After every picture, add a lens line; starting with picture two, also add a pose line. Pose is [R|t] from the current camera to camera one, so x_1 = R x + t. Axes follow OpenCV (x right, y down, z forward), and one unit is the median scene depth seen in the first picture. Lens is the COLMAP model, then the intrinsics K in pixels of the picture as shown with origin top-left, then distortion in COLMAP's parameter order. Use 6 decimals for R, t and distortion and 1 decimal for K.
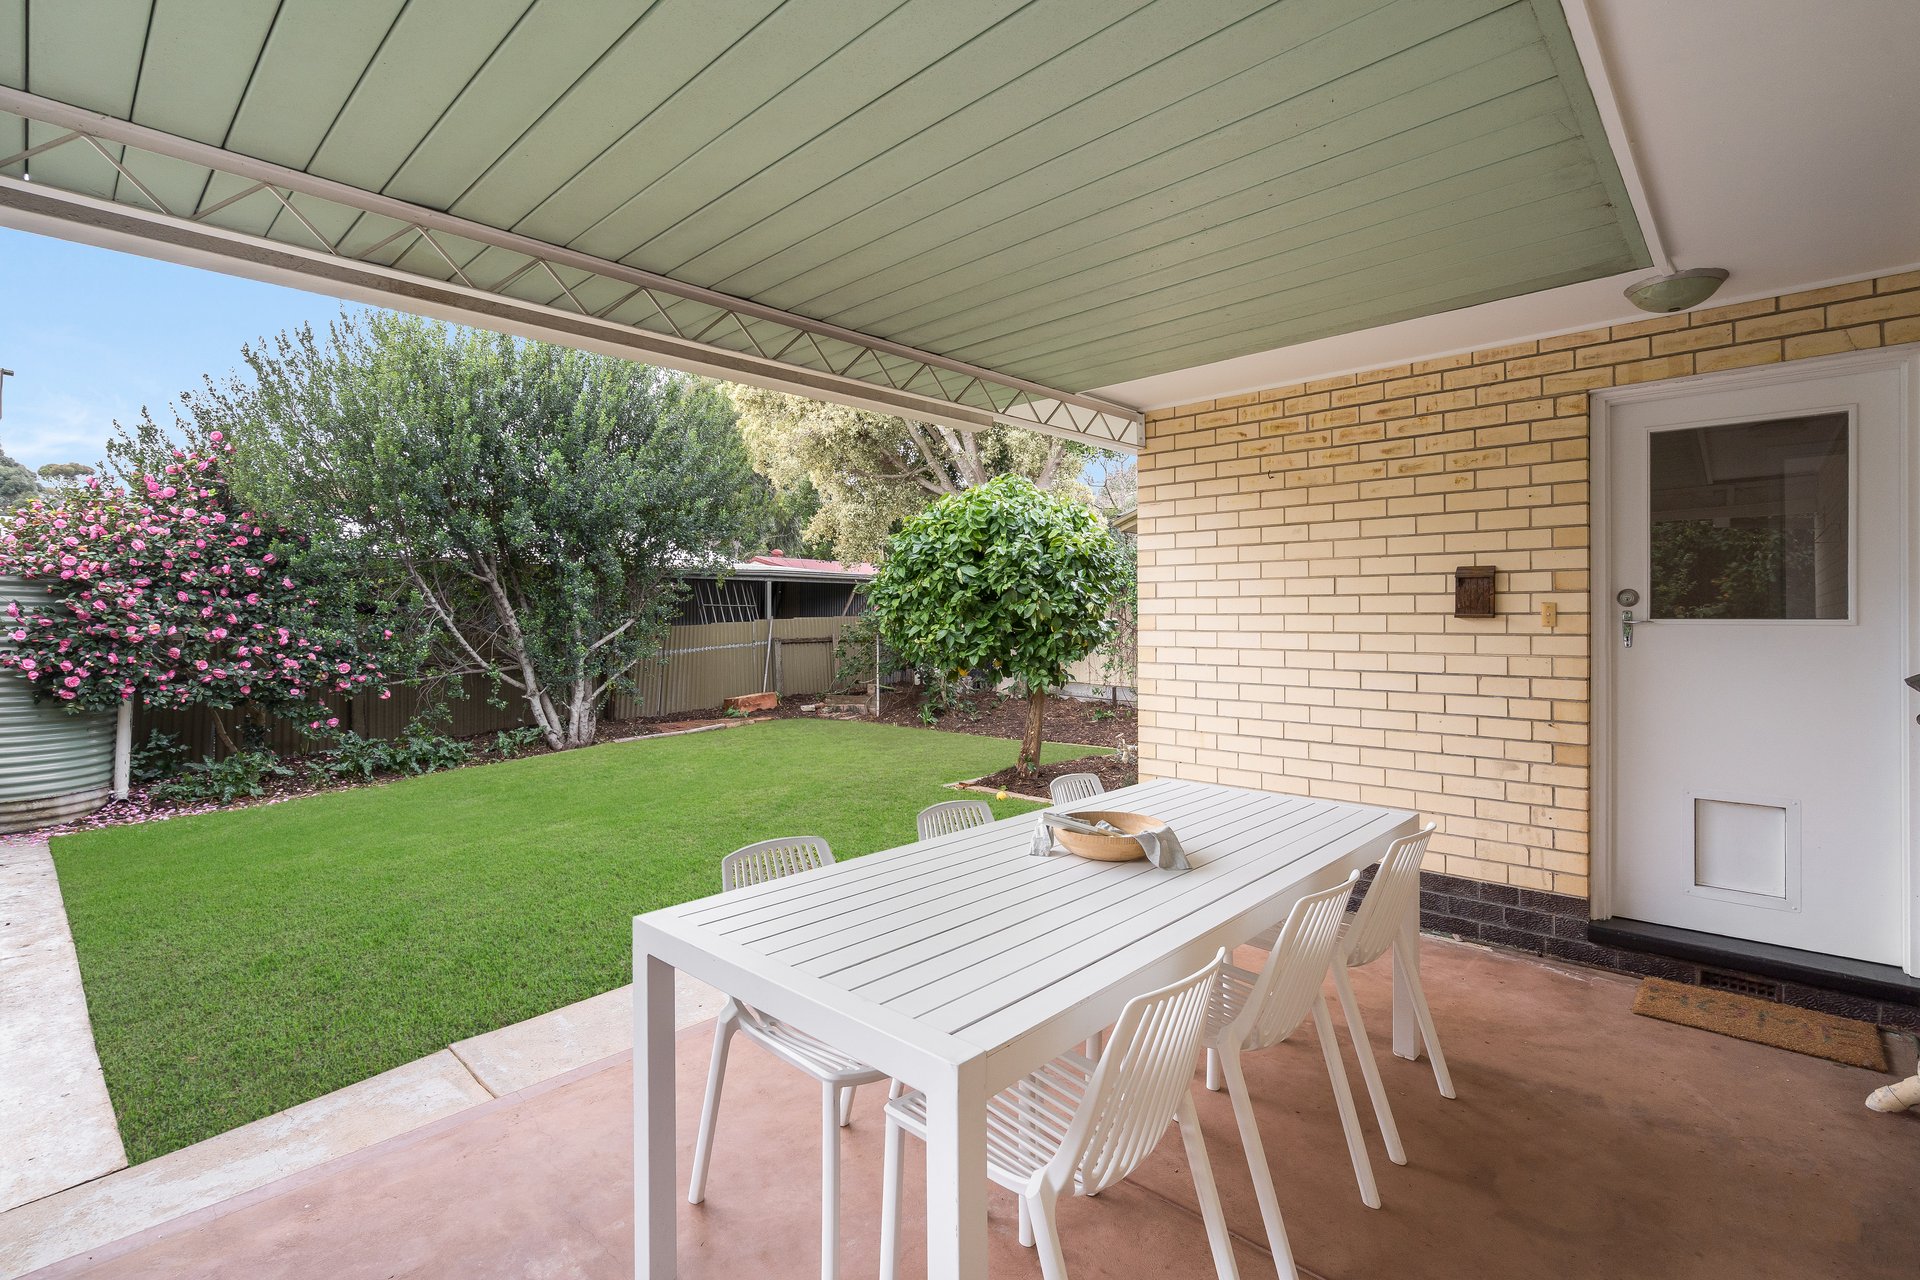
lens RADIAL K [[894.0, 0, 960.0], [0, 894.0, 640.0], [0, 0, 1]] dist [-0.000371, 0.001832]
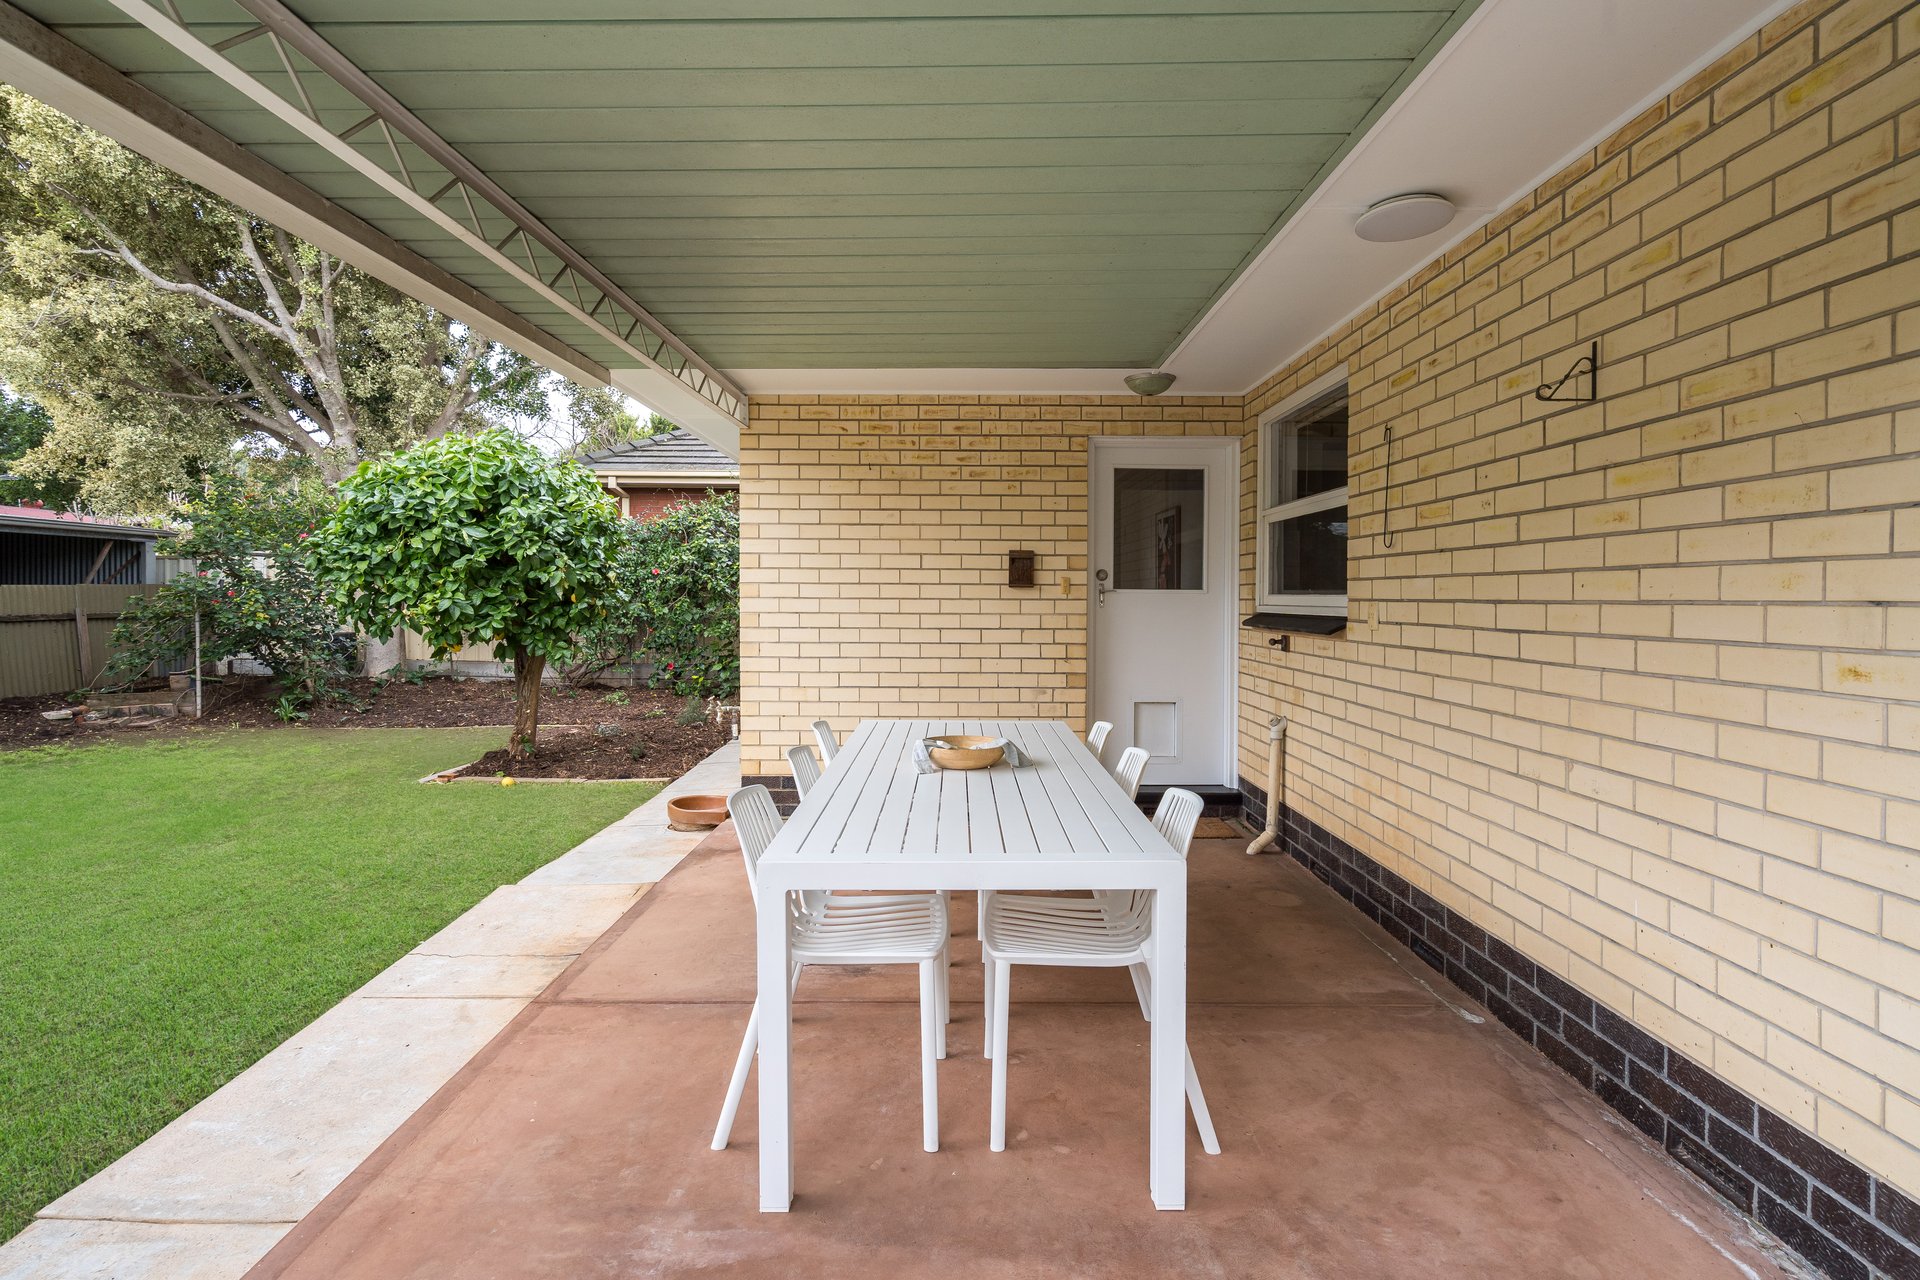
lens RADIAL K [[894.0, 0, 960.0], [0, 894.0, 640.0], [0, 0, 1]] dist [-0.000371, 0.001832]
pose [[0.732607, -0.030132, 0.679985, -0.378299], [0.011200, 0.999418, 0.032221, 0.009351], [-0.680560, -0.015990, 0.732518, 0.037787]]
